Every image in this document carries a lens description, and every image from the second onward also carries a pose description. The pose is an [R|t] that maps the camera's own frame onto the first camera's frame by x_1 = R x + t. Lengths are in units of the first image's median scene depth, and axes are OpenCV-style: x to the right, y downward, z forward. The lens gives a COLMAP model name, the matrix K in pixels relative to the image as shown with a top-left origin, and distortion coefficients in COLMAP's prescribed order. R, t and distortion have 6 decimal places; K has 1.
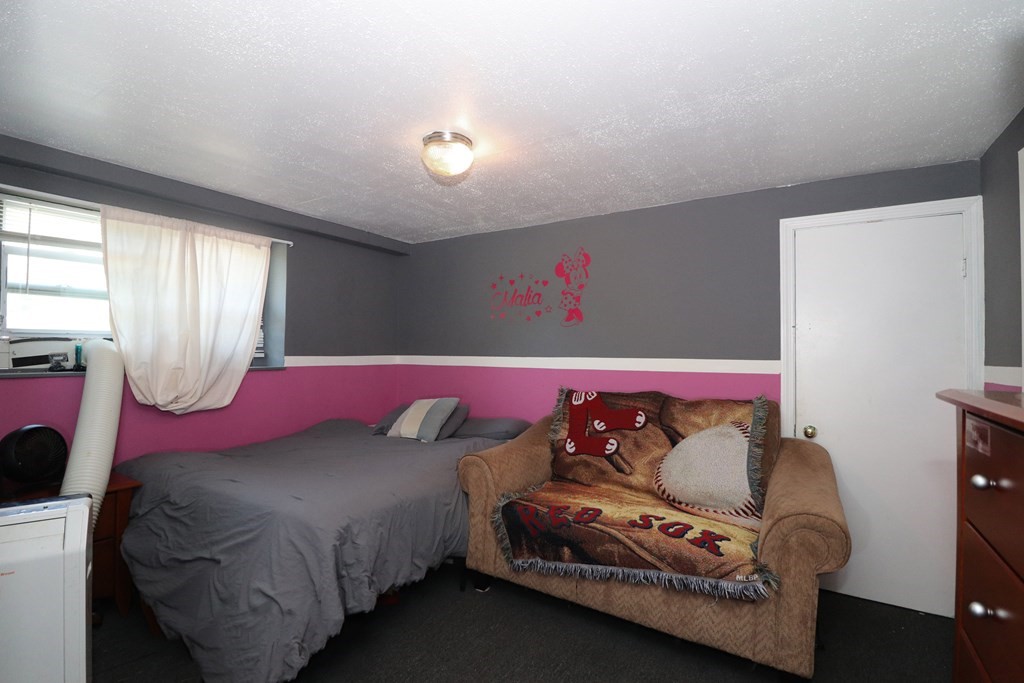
lens RADIAL K [[465.1, 0, 512.0], [0, 465.1, 341.5], [0, 0, 1]] dist [-0.003402, -0.012743]
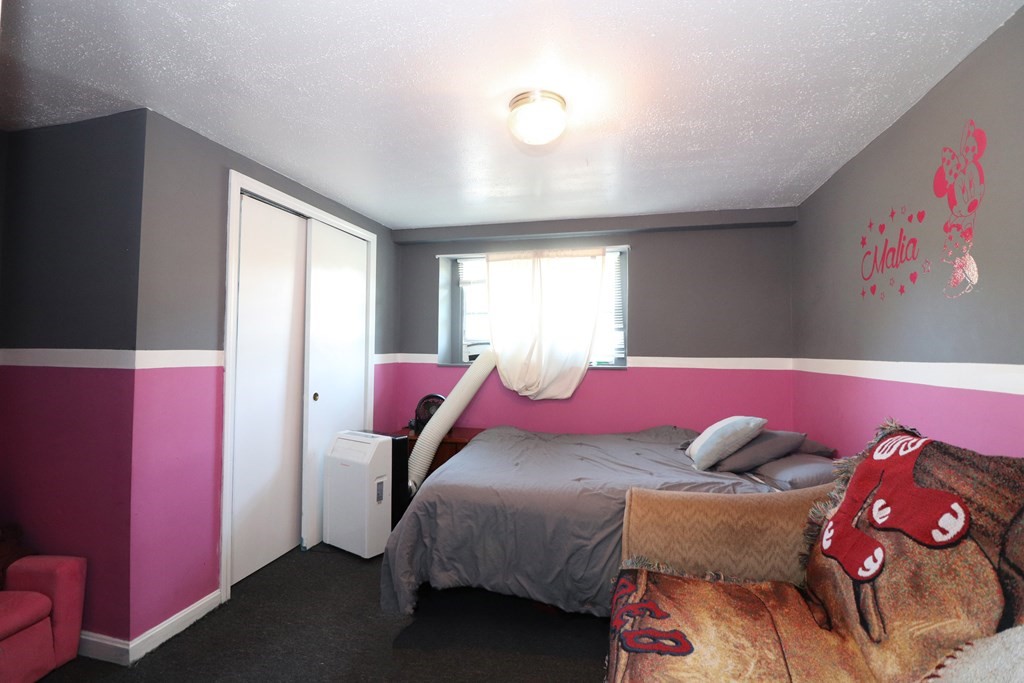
lens RADIAL K [[465.1, 0, 512.0], [0, 465.1, 341.5], [0, 0, 1]] dist [-0.003402, -0.012743]
pose [[0.326342, -0.023795, -0.944952, 0.517396], [0.012708, 0.999703, -0.020785, 0.020695], [0.945166, -0.005225, 0.326547, 0.538734]]
